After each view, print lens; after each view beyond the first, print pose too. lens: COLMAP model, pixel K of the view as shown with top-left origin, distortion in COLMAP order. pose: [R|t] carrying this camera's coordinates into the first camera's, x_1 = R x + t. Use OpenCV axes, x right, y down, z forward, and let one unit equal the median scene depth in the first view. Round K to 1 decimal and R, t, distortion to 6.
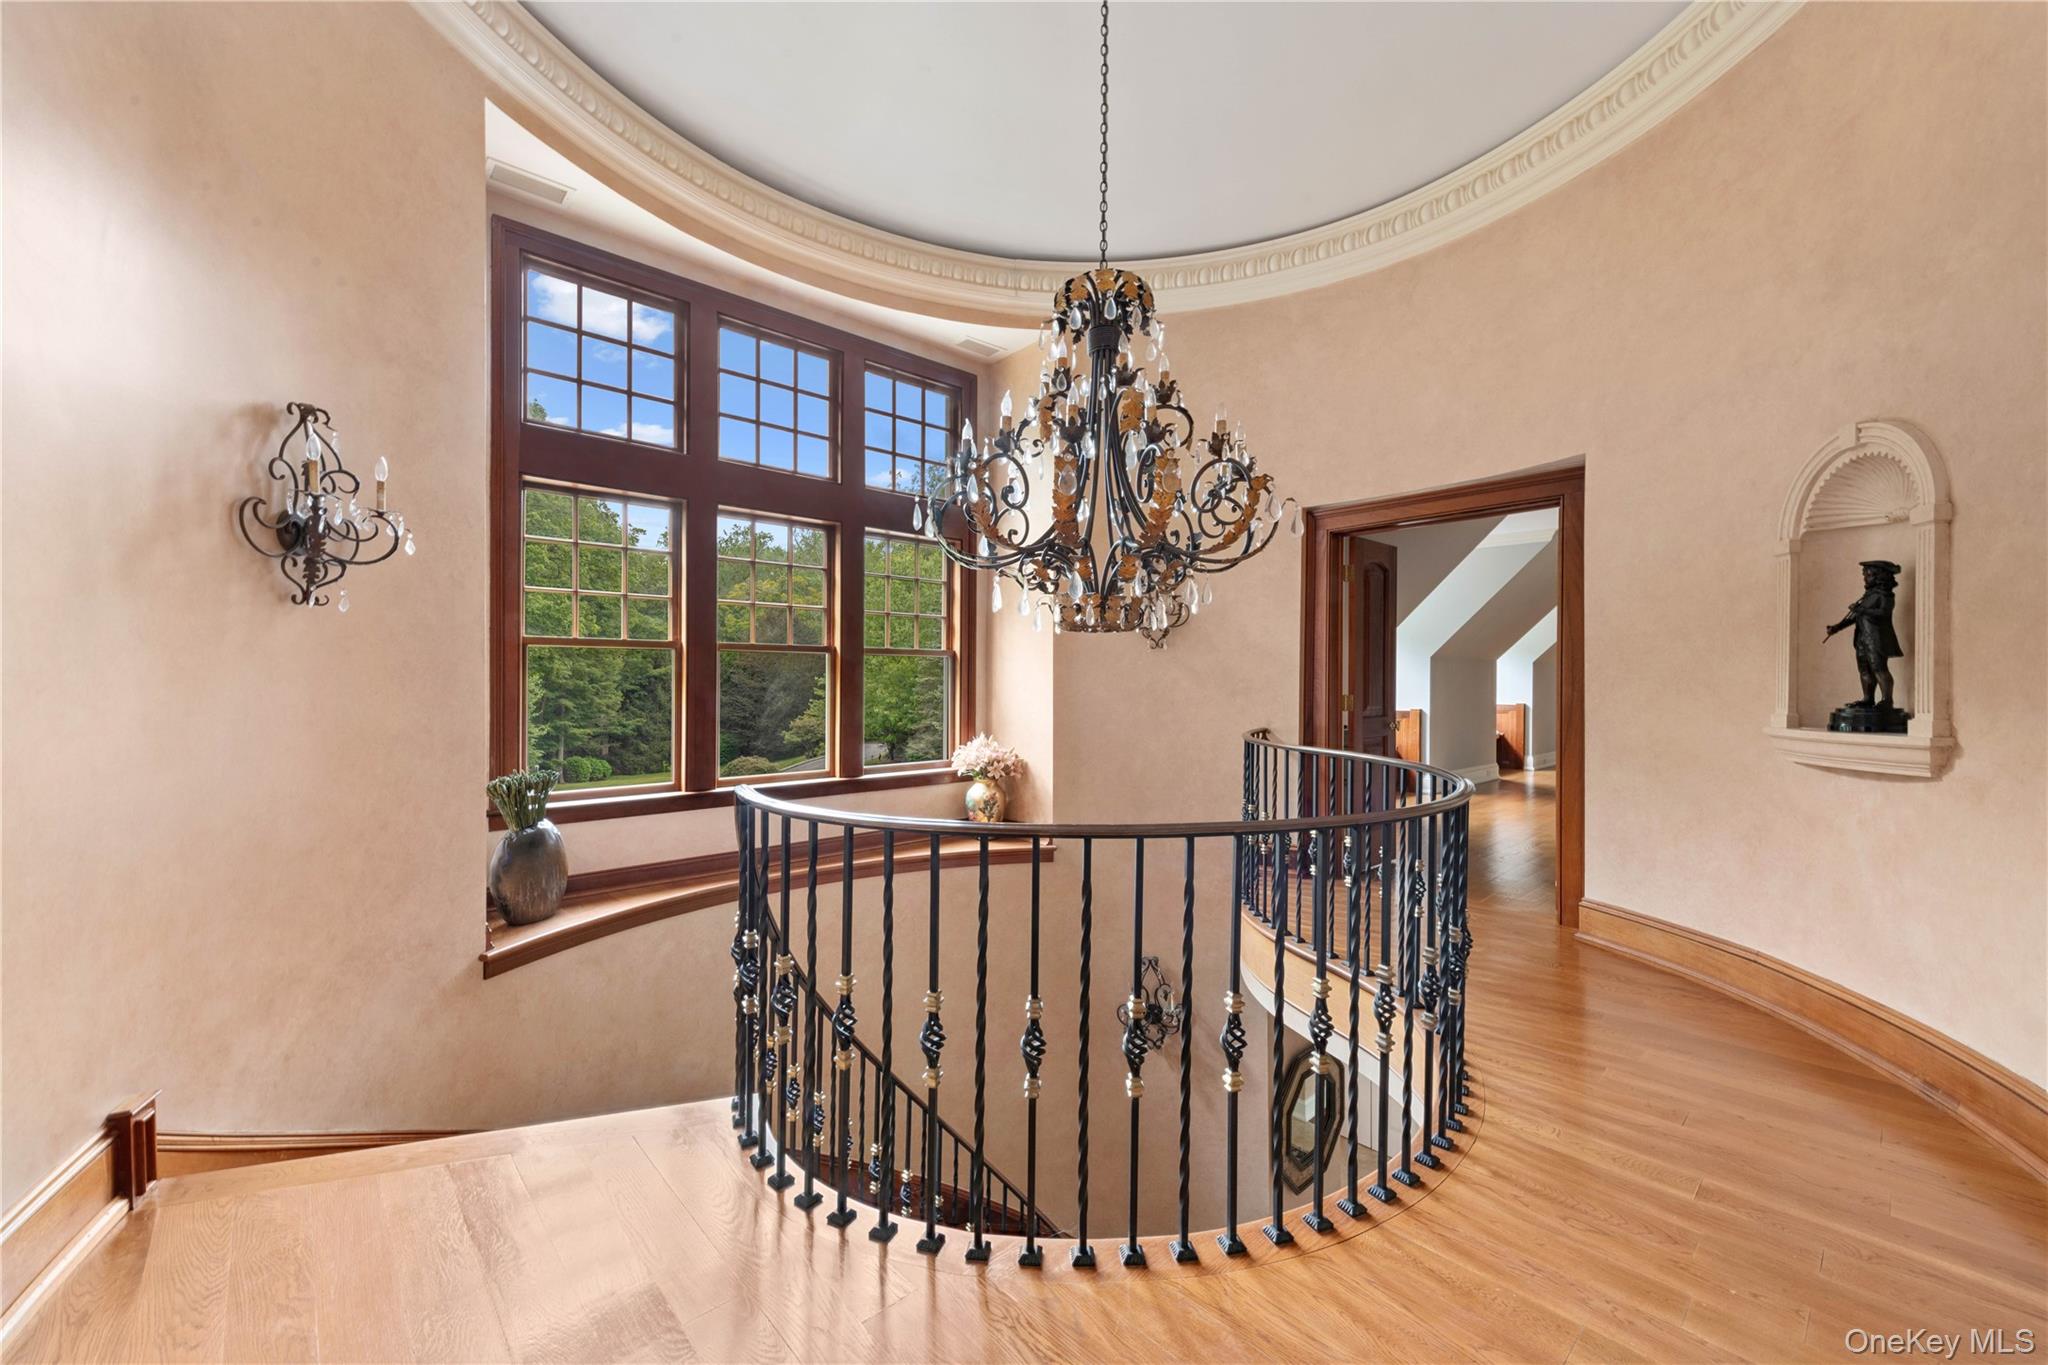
lens RADIAL K [[809.2, 0, 1029.3], [0, 809.2, 682.1], [0, 0, 1]] dist [0.002850, -0.000145]
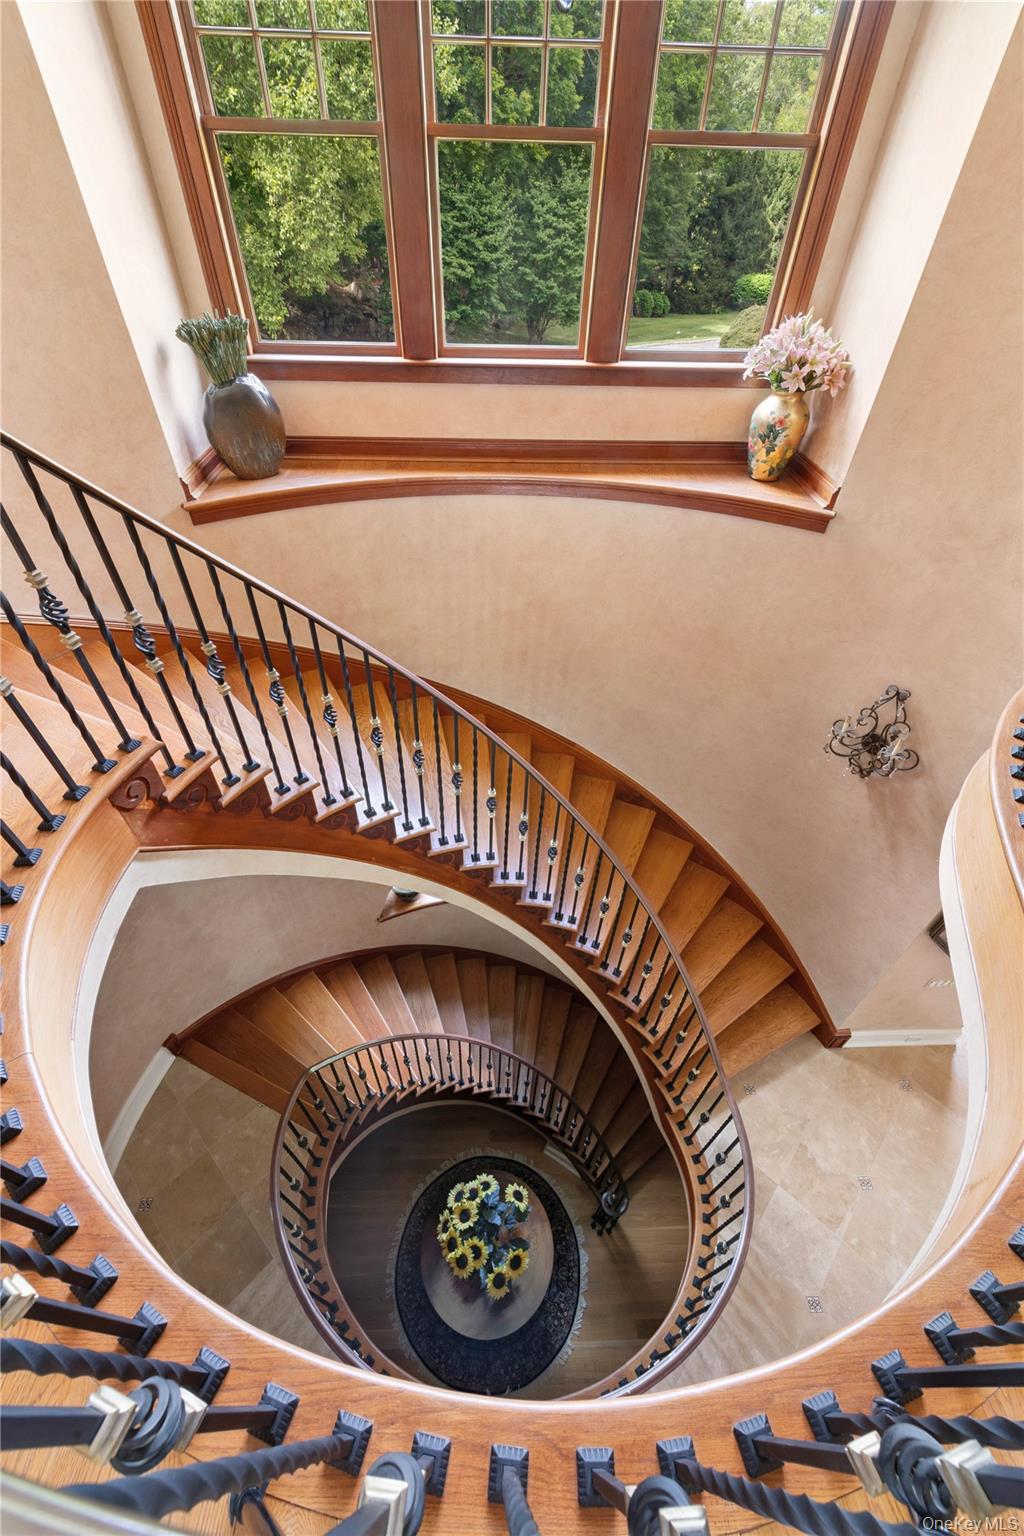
lens RADIAL K [[606.9, 0, 504.8], [0, 606.9, 759.0], [0, 0, 1]] dist [0.002850, -0.000145]
pose [[0.755085, 0.453816, -0.473178, 0.171012], [-0.018211, 0.735957, 0.676783, 0.001434], [0.655374, -0.502412, 0.563975, 0.400156]]
